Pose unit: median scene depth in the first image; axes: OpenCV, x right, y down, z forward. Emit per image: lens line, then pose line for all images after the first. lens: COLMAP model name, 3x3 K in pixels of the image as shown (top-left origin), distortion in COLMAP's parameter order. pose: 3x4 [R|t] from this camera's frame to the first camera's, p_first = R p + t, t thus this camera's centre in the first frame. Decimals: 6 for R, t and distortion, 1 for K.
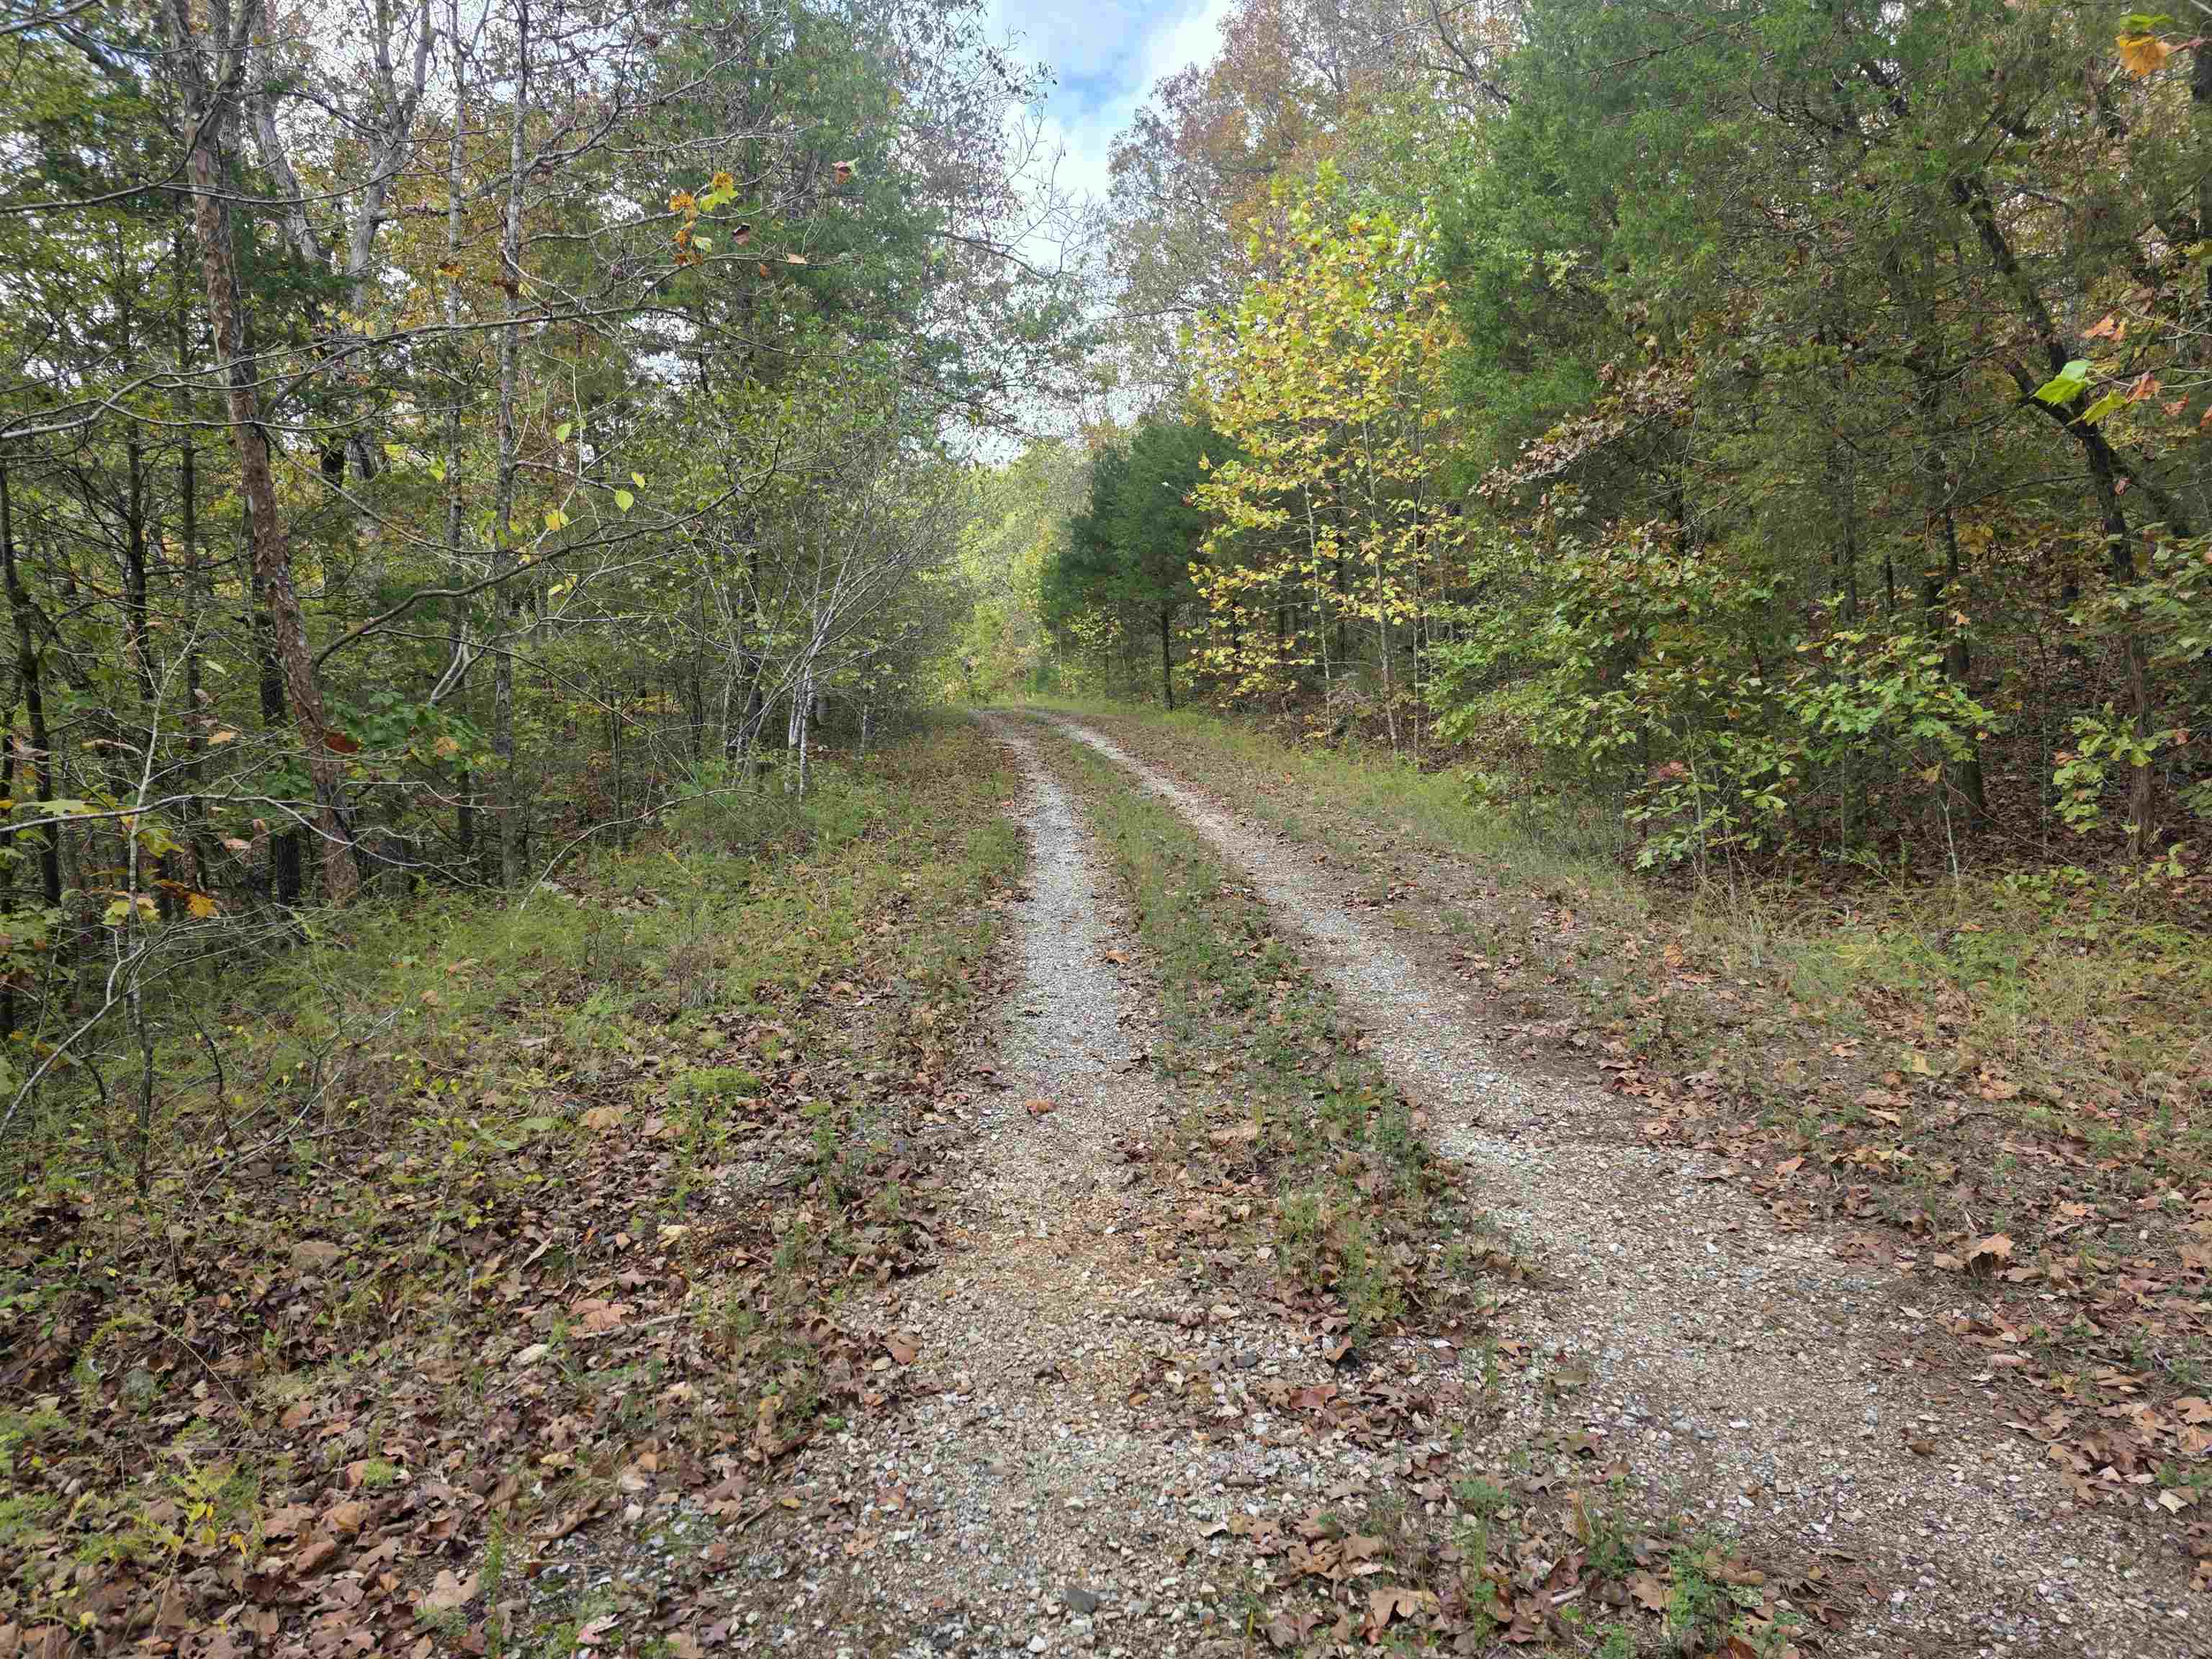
lens RADIAL K [[1490.6, 0, 1106.0], [0, 1490.6, 829.5], [0, 0, 1]] dist [0.000275, -0.000011]
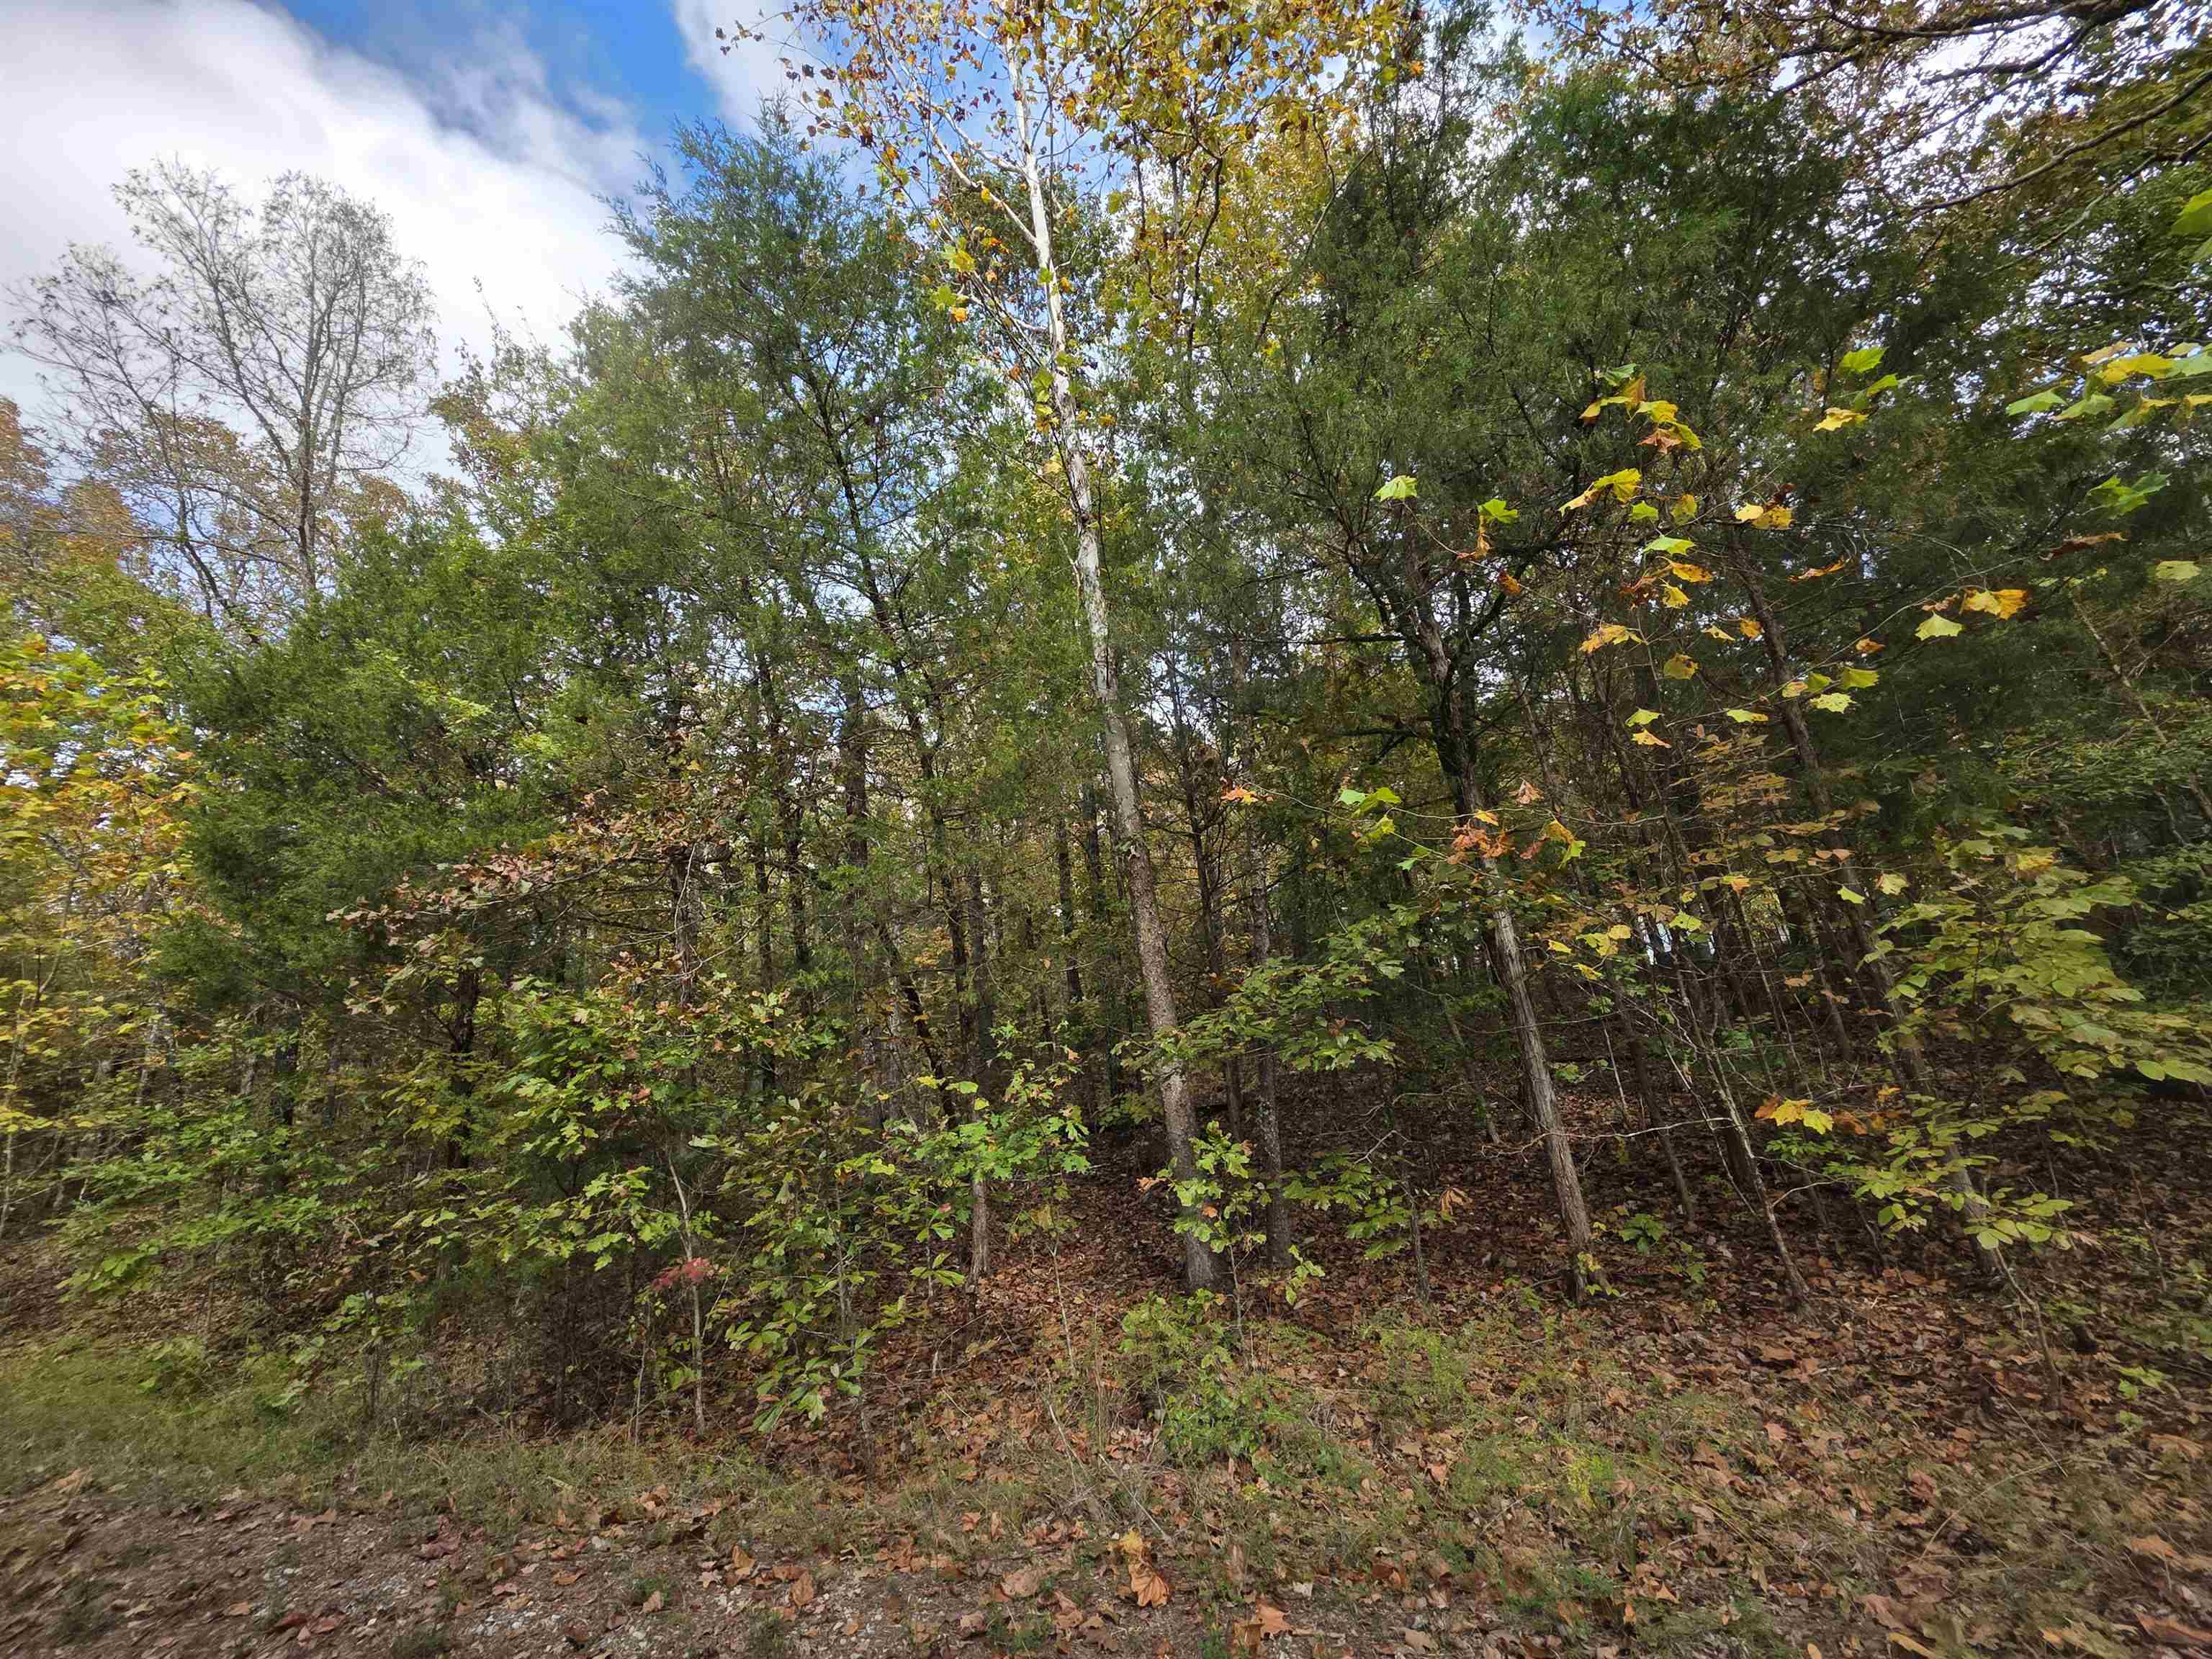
lens RADIAL K [[884.3, 0, 1097.8], [0, 884.3, 826.7], [0, 0, 1]] dist [0.000553, -0.000016]
pose [[0.398616, 0.259678, 0.879587, -0.004706], [0.178491, 0.918771, -0.352136, -0.022879], [-0.899581, 0.297366, 0.319887, 0.255365]]
